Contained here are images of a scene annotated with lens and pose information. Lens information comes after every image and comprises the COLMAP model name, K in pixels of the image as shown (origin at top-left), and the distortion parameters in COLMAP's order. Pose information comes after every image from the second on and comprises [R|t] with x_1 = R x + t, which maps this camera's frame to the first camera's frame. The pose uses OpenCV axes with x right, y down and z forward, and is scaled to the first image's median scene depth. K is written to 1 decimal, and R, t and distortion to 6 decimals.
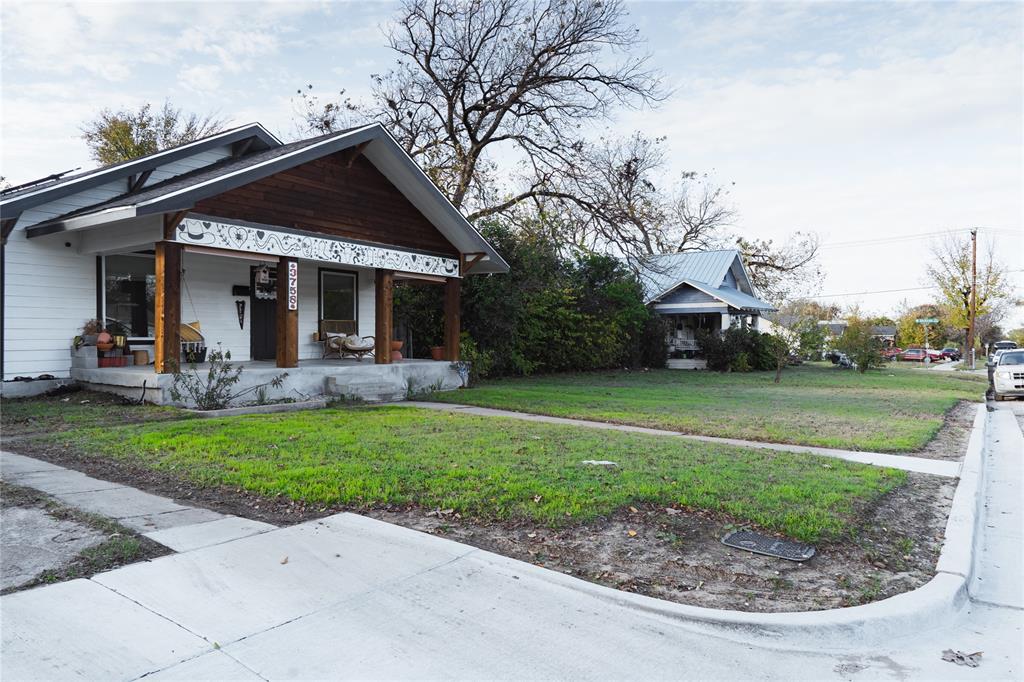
lens RADIAL K [[688.3, 0, 509.1], [0, 688.3, 335.3], [0, 0, 1]] dist [-0.003387, 0.003970]
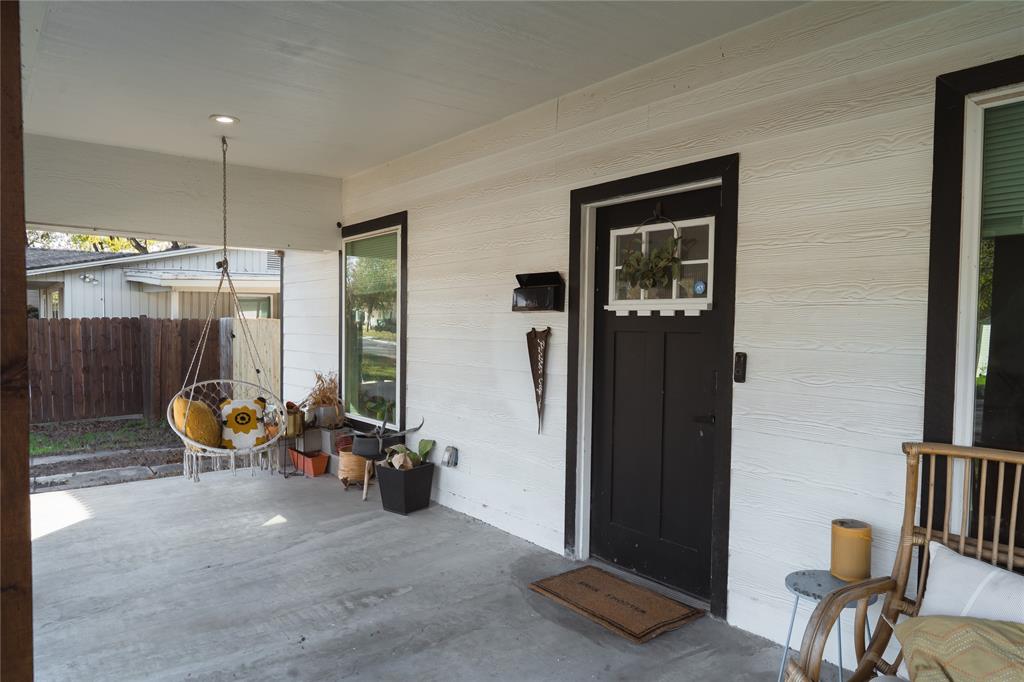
lens RADIAL K [[688.3, 0, 510.7], [0, 688.3, 341.5], [0, 0, 1]] dist [-0.003387, 0.003970]
pose [[-0.314395, 0.022340, -0.949029, -0.124685], [-0.009566, 0.999598, 0.026700, -0.052944], [0.949244, 0.017473, -0.314055, 1.083970]]
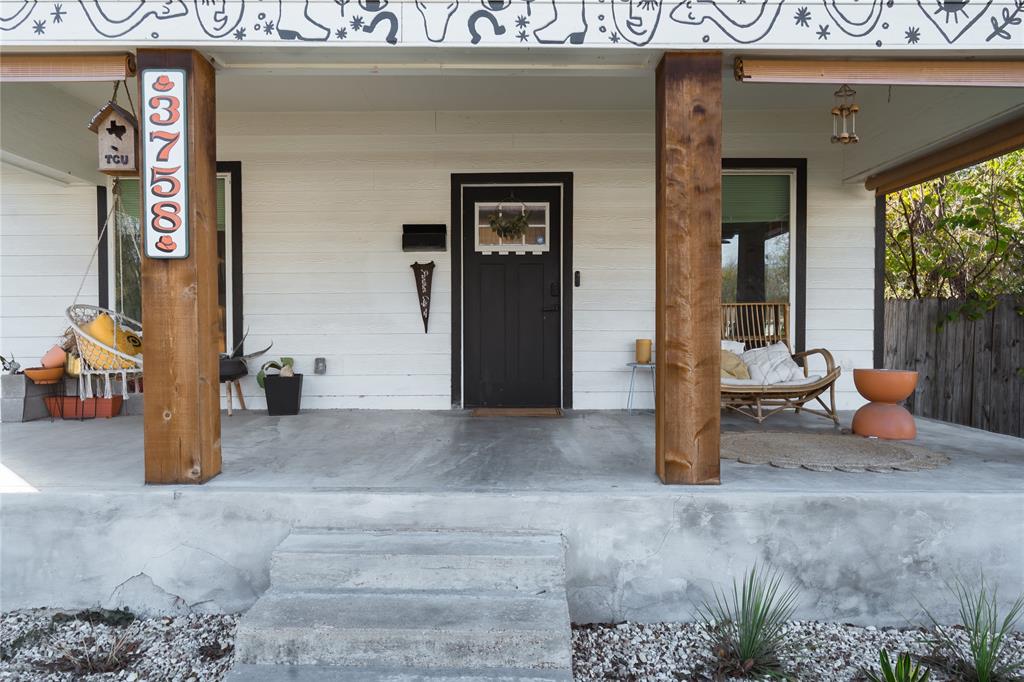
lens RADIAL K [[688.3, 0, 486.3], [0, 688.3, 345.4], [0, 0, 1]] dist [-0.003387, 0.003970]
pose [[0.571593, 0.007026, -0.820507, -0.031477], [0.007387, 0.999879, 0.013708, -0.006139], [0.820504, -0.013896, 0.571472, 0.800943]]
